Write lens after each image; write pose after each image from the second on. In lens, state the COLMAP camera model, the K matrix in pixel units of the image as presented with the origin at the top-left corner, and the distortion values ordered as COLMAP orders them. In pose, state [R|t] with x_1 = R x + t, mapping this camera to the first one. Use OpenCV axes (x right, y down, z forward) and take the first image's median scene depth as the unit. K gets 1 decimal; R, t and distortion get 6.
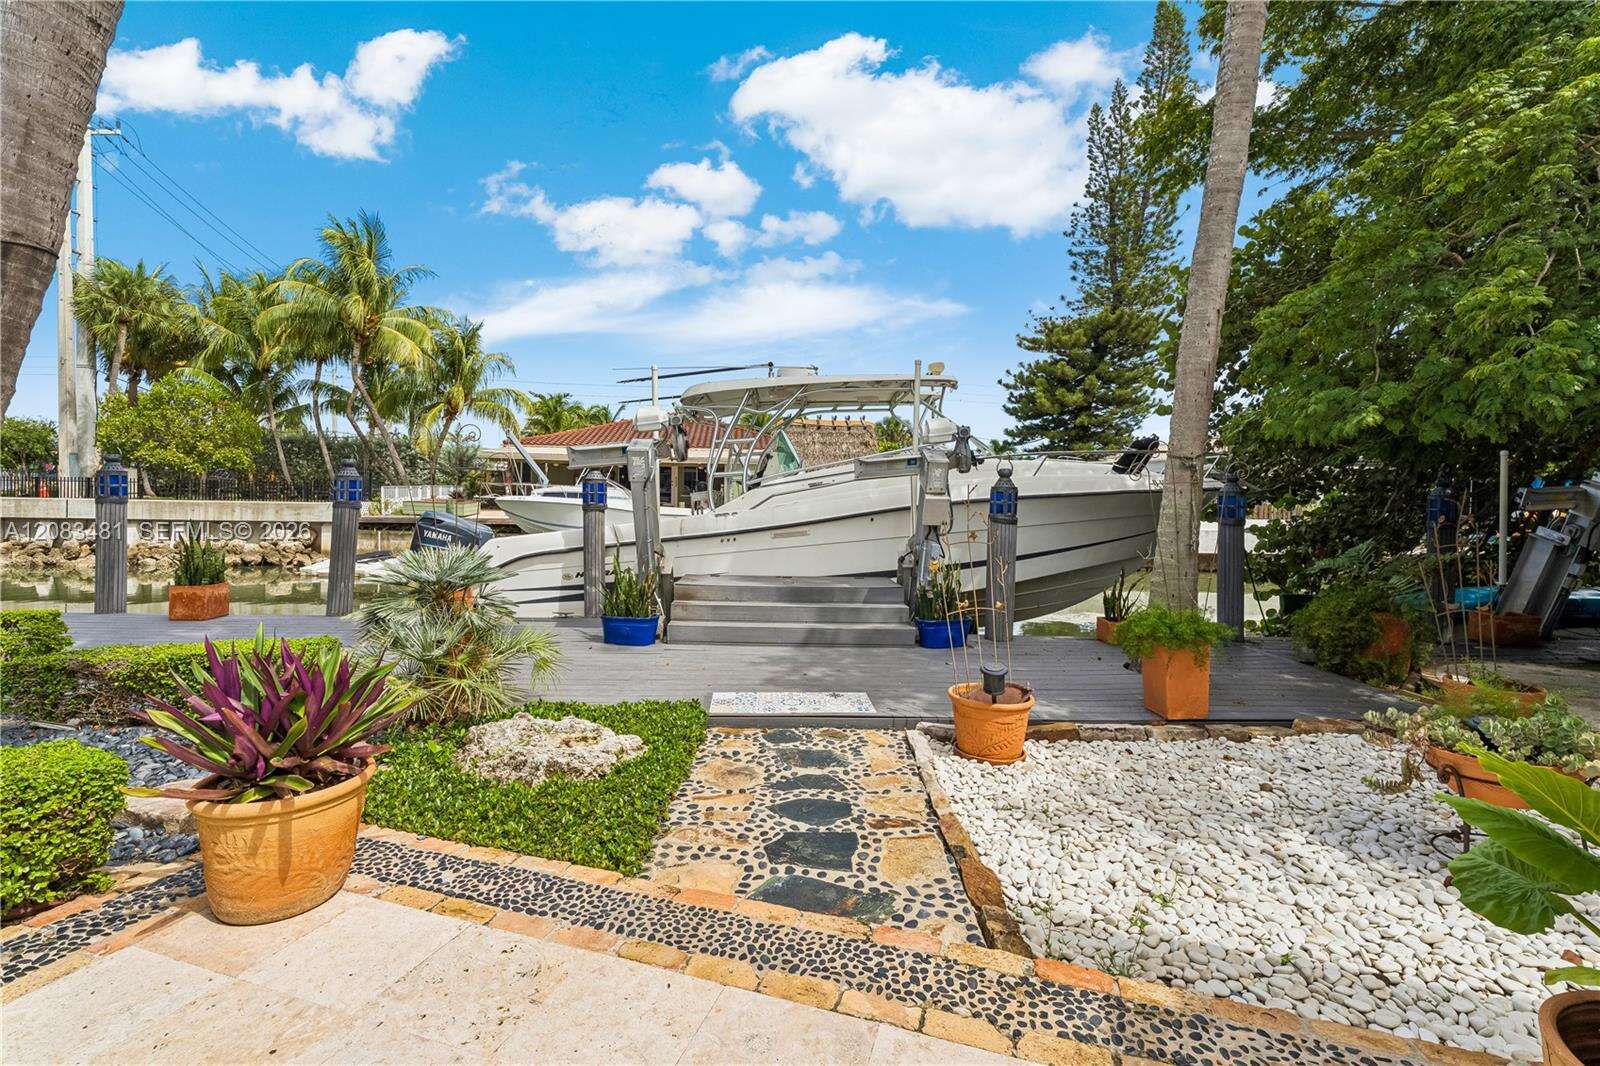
lens RADIAL K [[715.4, 0, 790.9], [0, 715.4, 505.8], [0, 0, 1]] dist [0.004358, -0.001544]
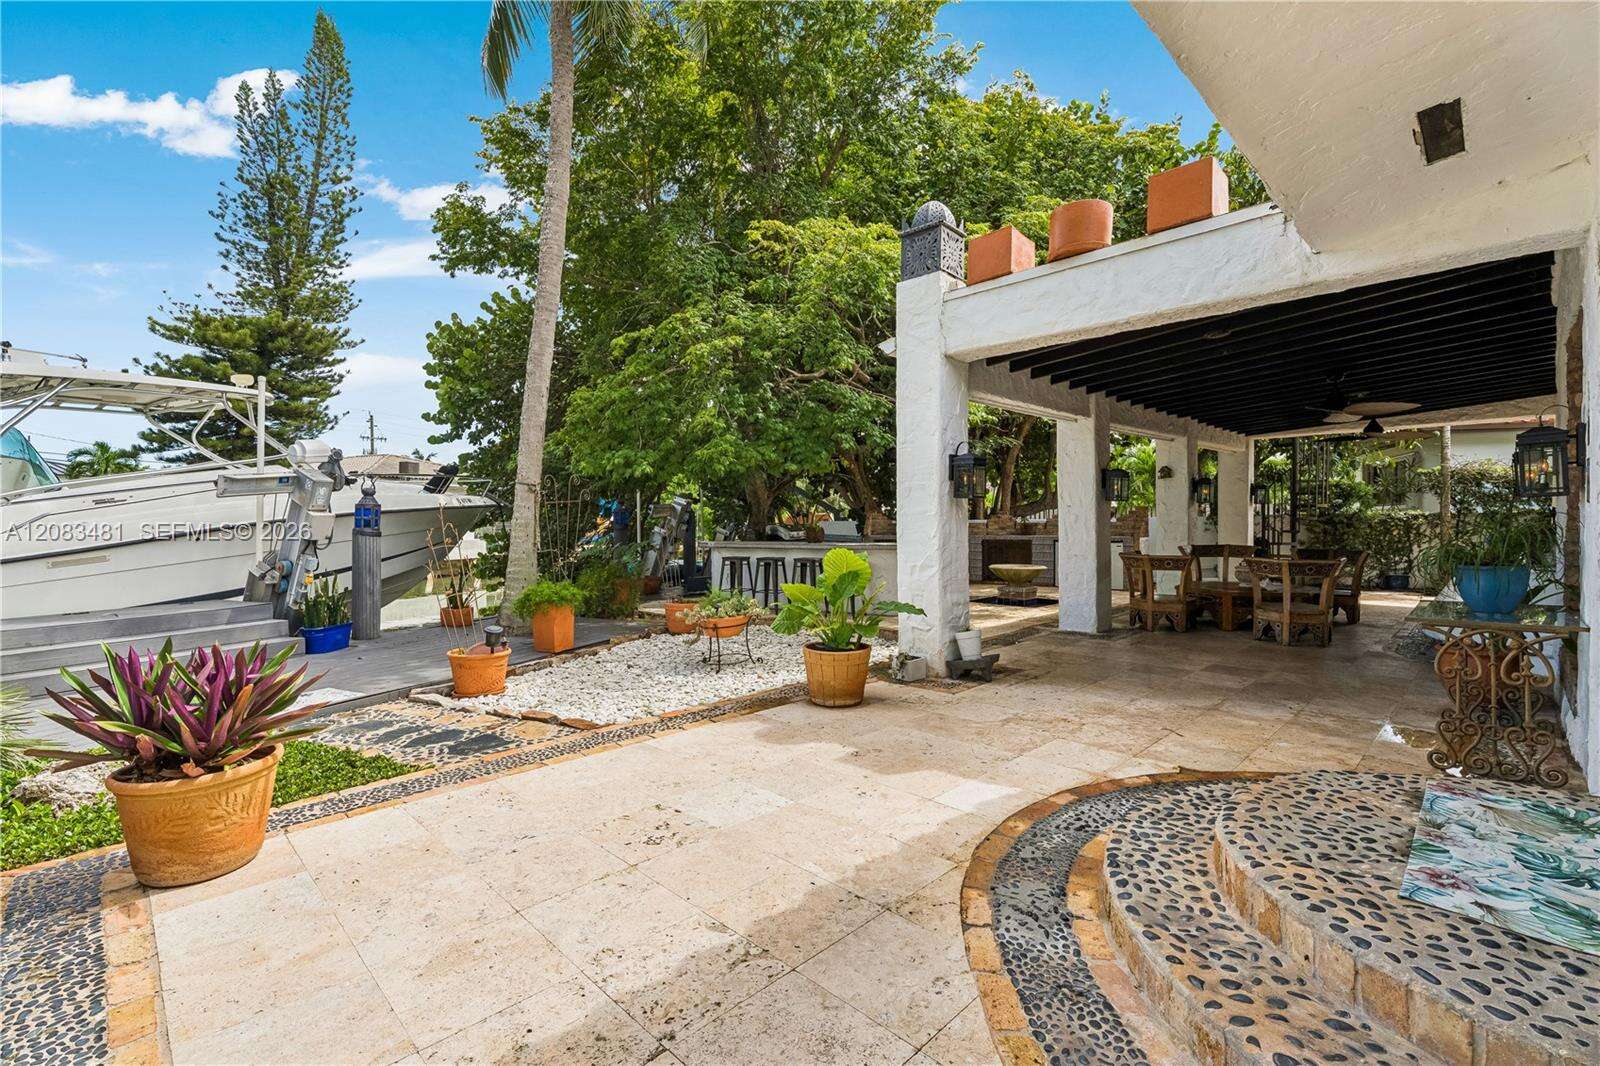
lens RADIAL K [[715.4, 0, 788.3], [0, 715.4, 530.9], [0, 0, 1]] dist [0.004358, -0.001544]
pose [[0.457029, -0.033110, 0.888835, -0.118631], [0.021724, 0.999424, 0.026060, 0.000376], [-0.889186, 0.007399, 0.457485, -0.032756]]
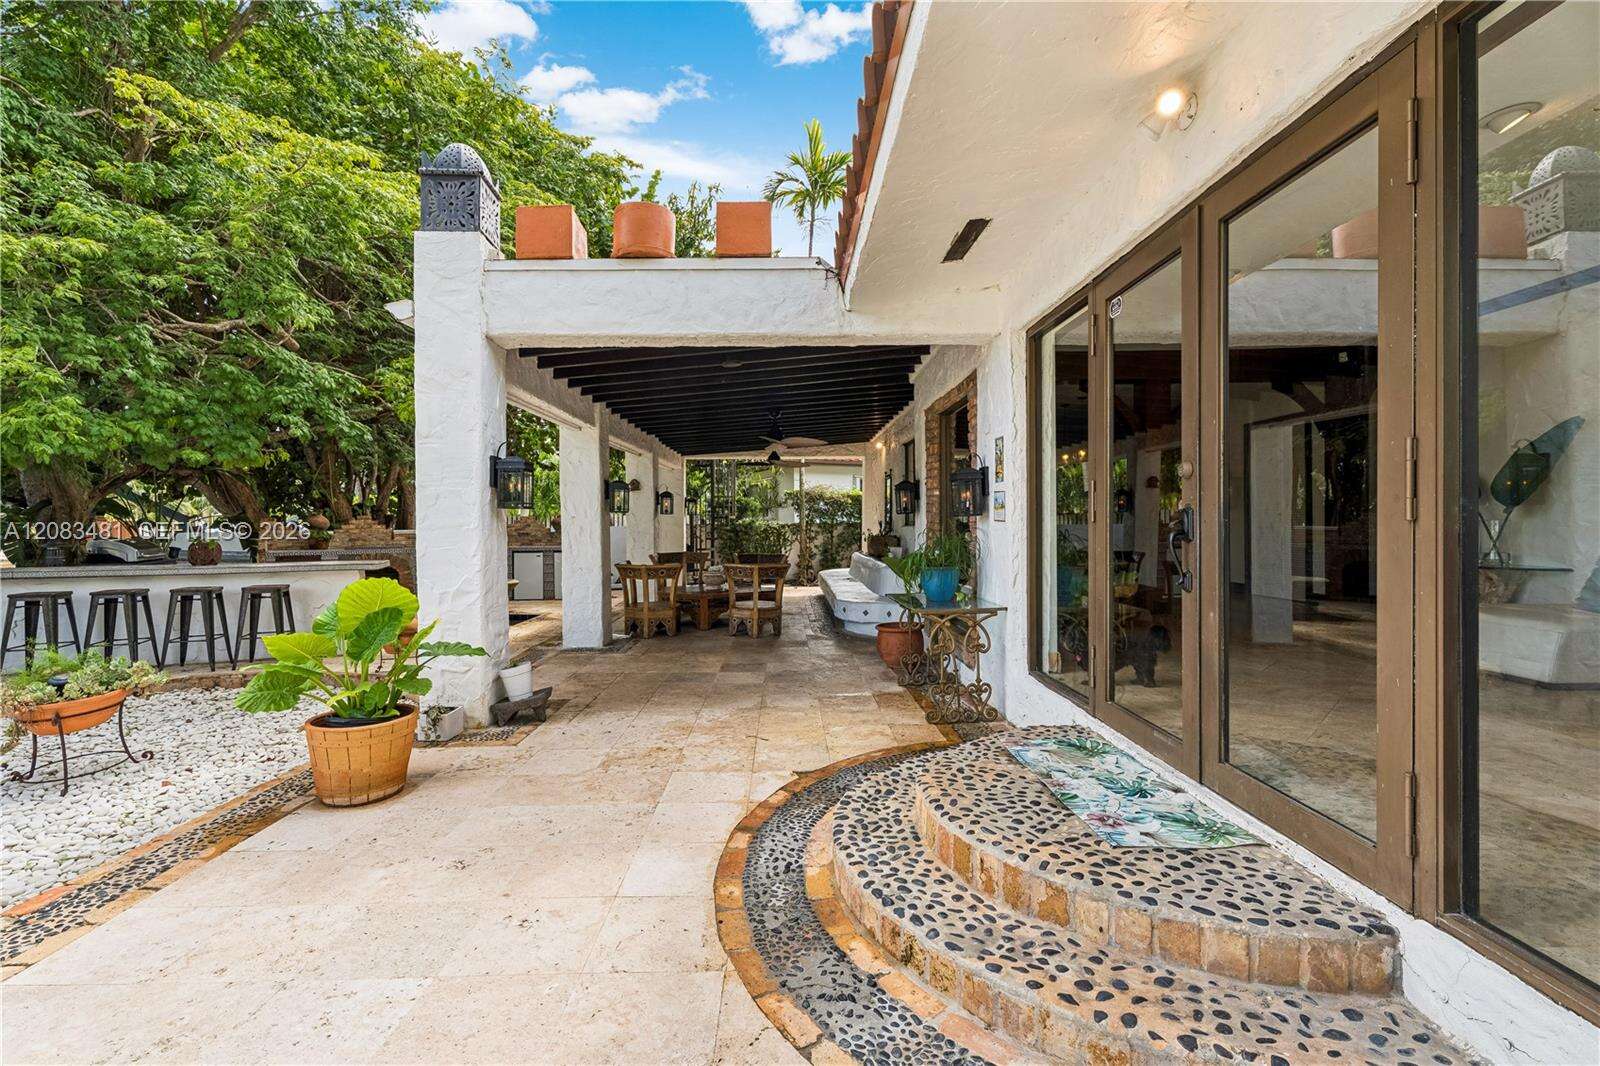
lens RADIAL K [[715.4, 0, 796.4], [0, 715.4, 524.8], [0, 0, 1]] dist [0.004358, -0.001544]
pose [[-0.330529, -0.016561, 0.943650, -0.097616], [0.009658, 0.999734, 0.020928, -0.001771], [-0.943746, 0.016031, -0.330282, 0.011616]]
